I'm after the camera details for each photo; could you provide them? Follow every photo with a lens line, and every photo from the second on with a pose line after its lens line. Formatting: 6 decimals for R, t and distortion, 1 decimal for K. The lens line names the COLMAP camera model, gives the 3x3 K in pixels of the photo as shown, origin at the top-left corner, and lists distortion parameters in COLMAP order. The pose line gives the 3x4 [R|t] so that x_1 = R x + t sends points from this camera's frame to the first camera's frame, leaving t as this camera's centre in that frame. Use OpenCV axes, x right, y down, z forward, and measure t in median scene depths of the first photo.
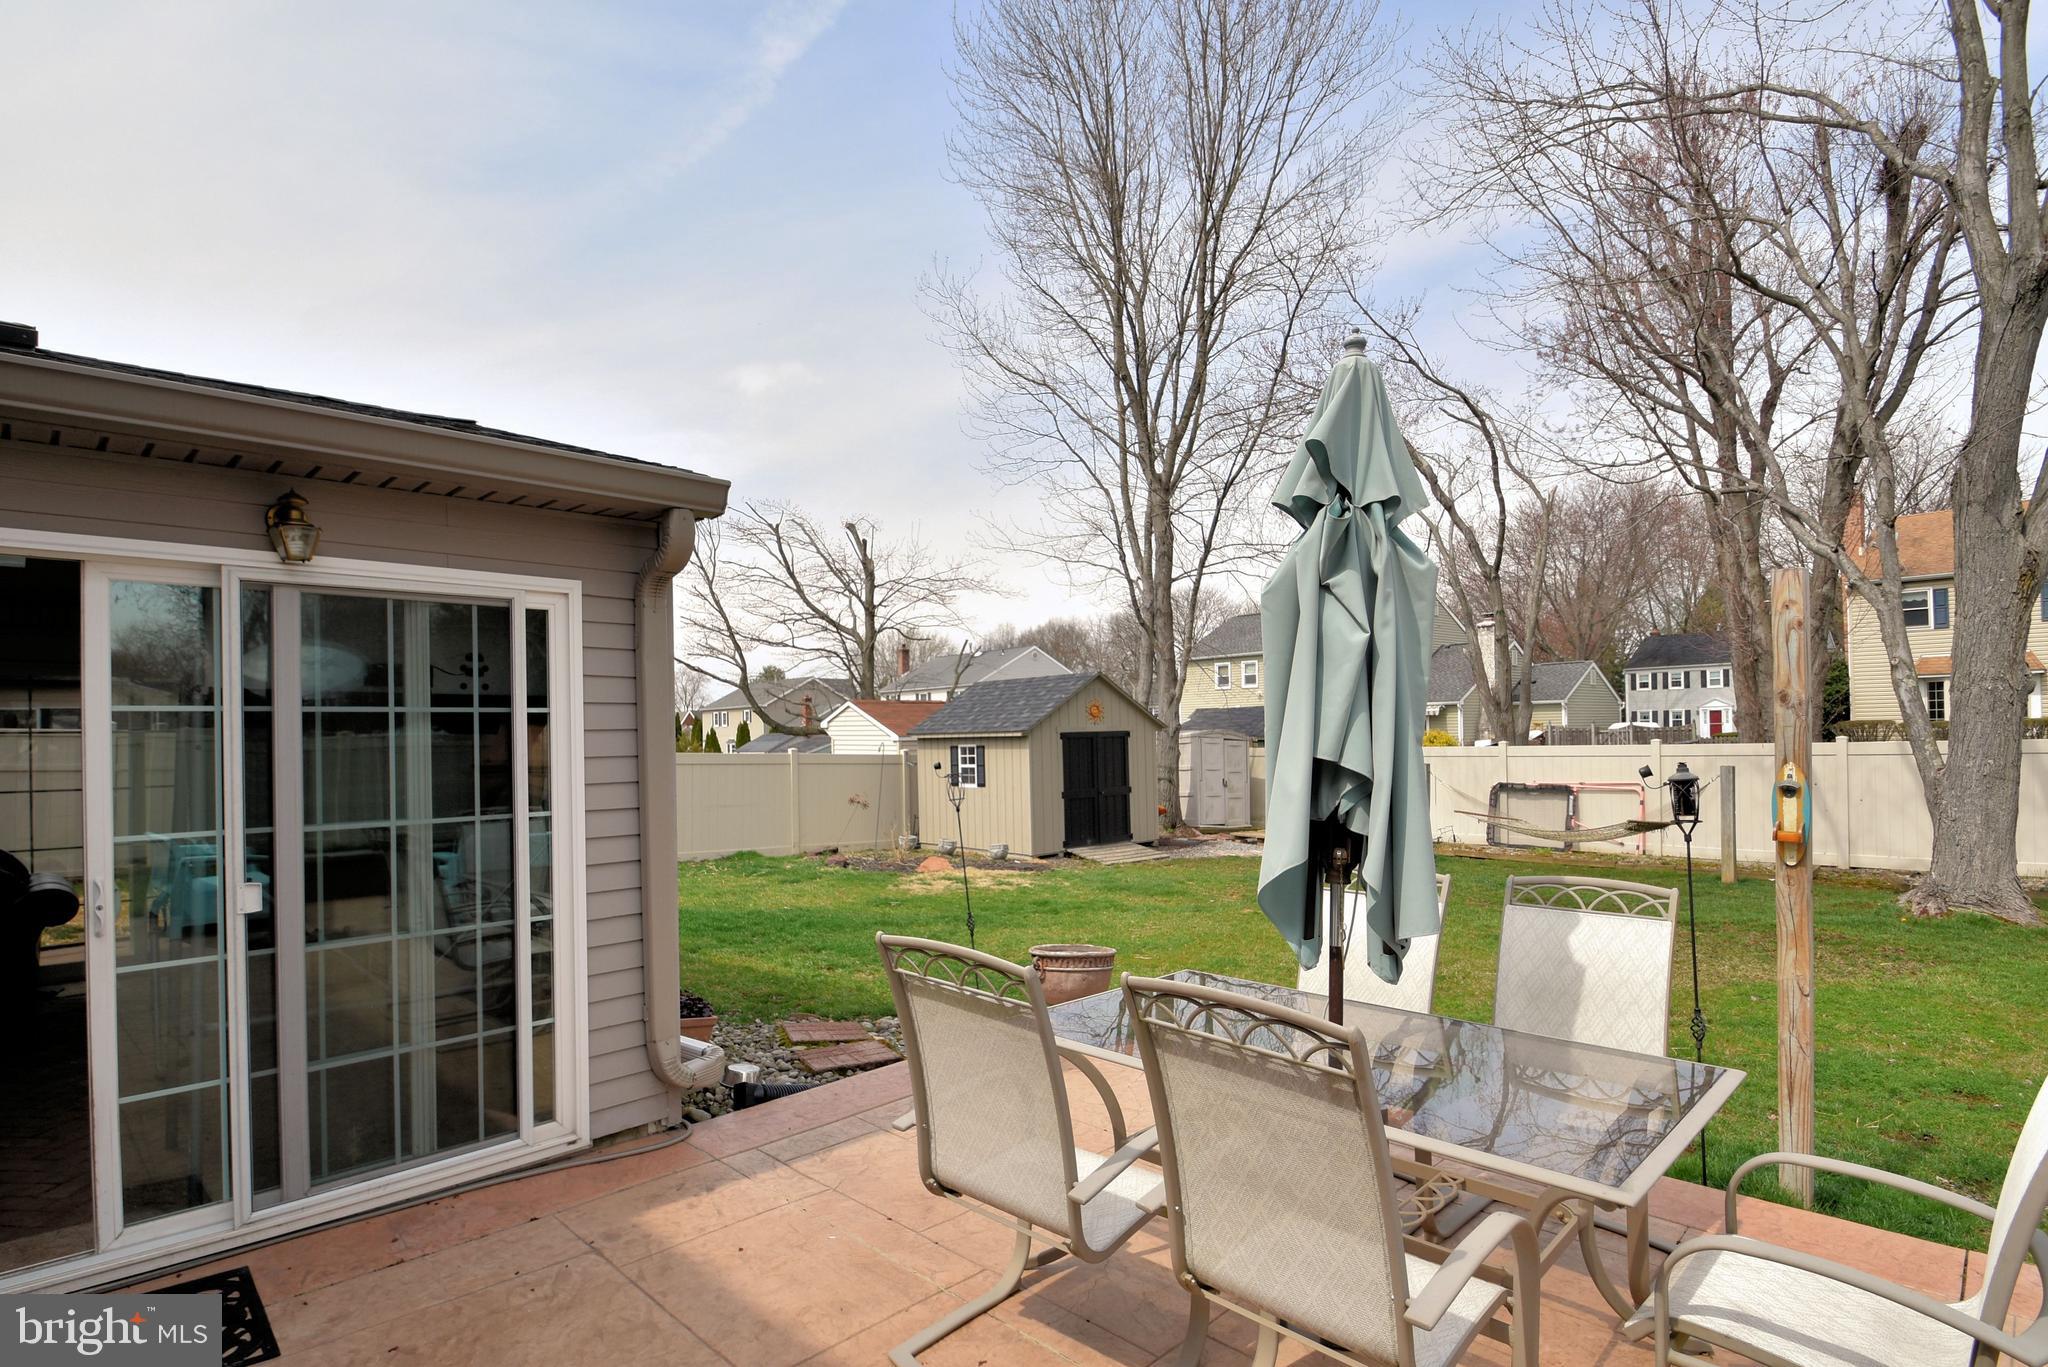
lens RADIAL K [[983.6, 0, 952.7], [0, 983.6, 728.8], [0, 0, 1]] dist [-0.009796, -0.004847]
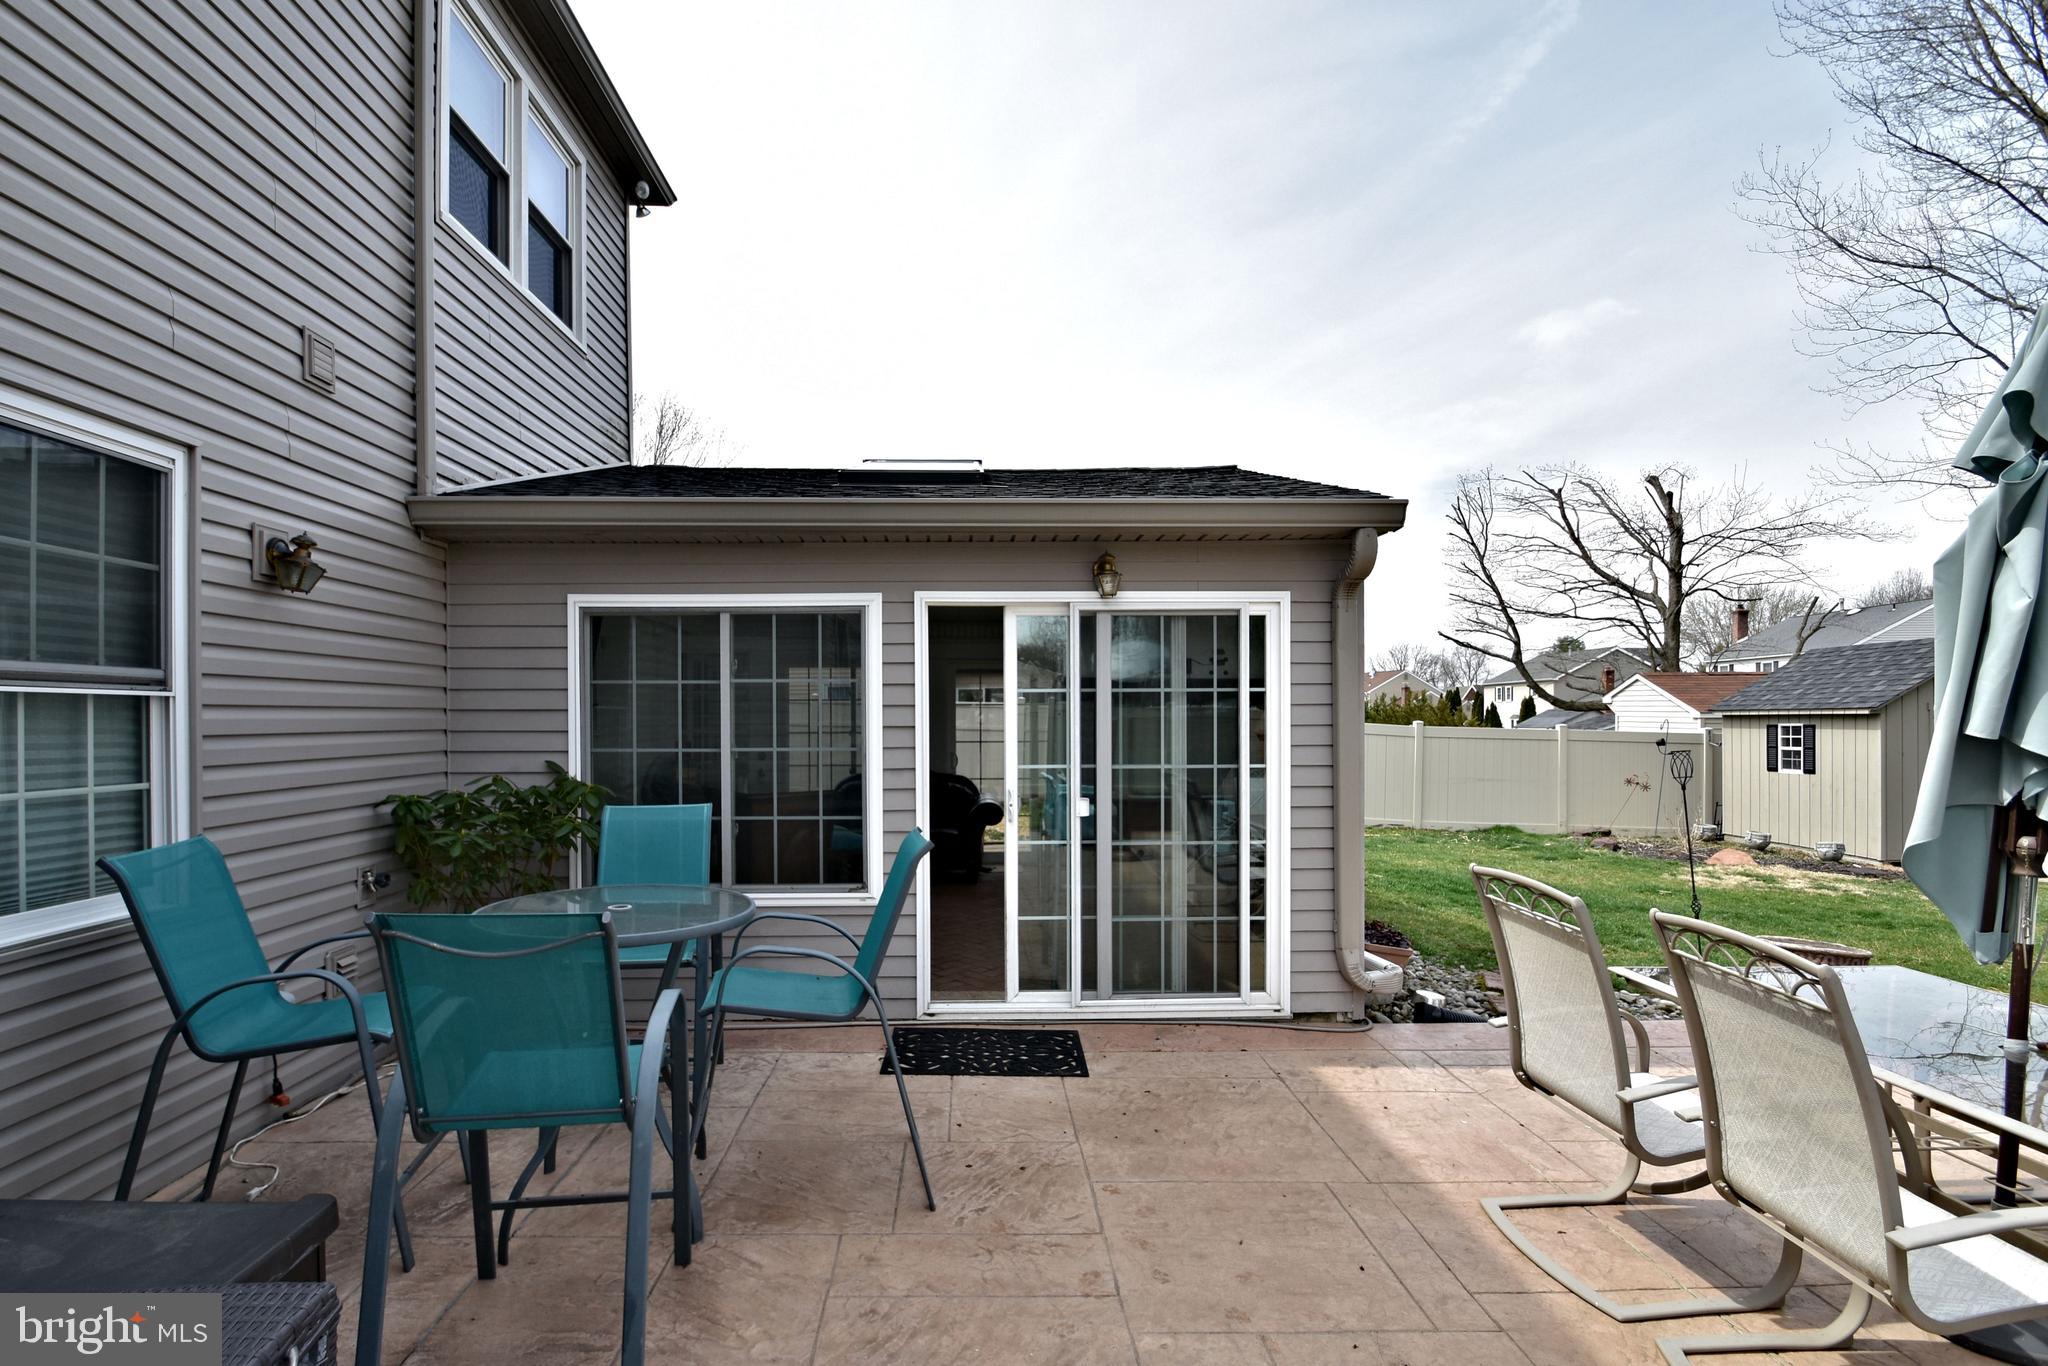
lens RADIAL K [[950.6, 0, 1017.8], [0, 950.6, 703.5], [0, 0, 1]] dist [-0.021451, -0.002491]
pose [[0.752159, 0.003390, -0.658973, 0.187584], [-0.003255, 0.999994, 0.001429, -0.000659], [0.658974, 0.001070, 0.752165, -0.201672]]
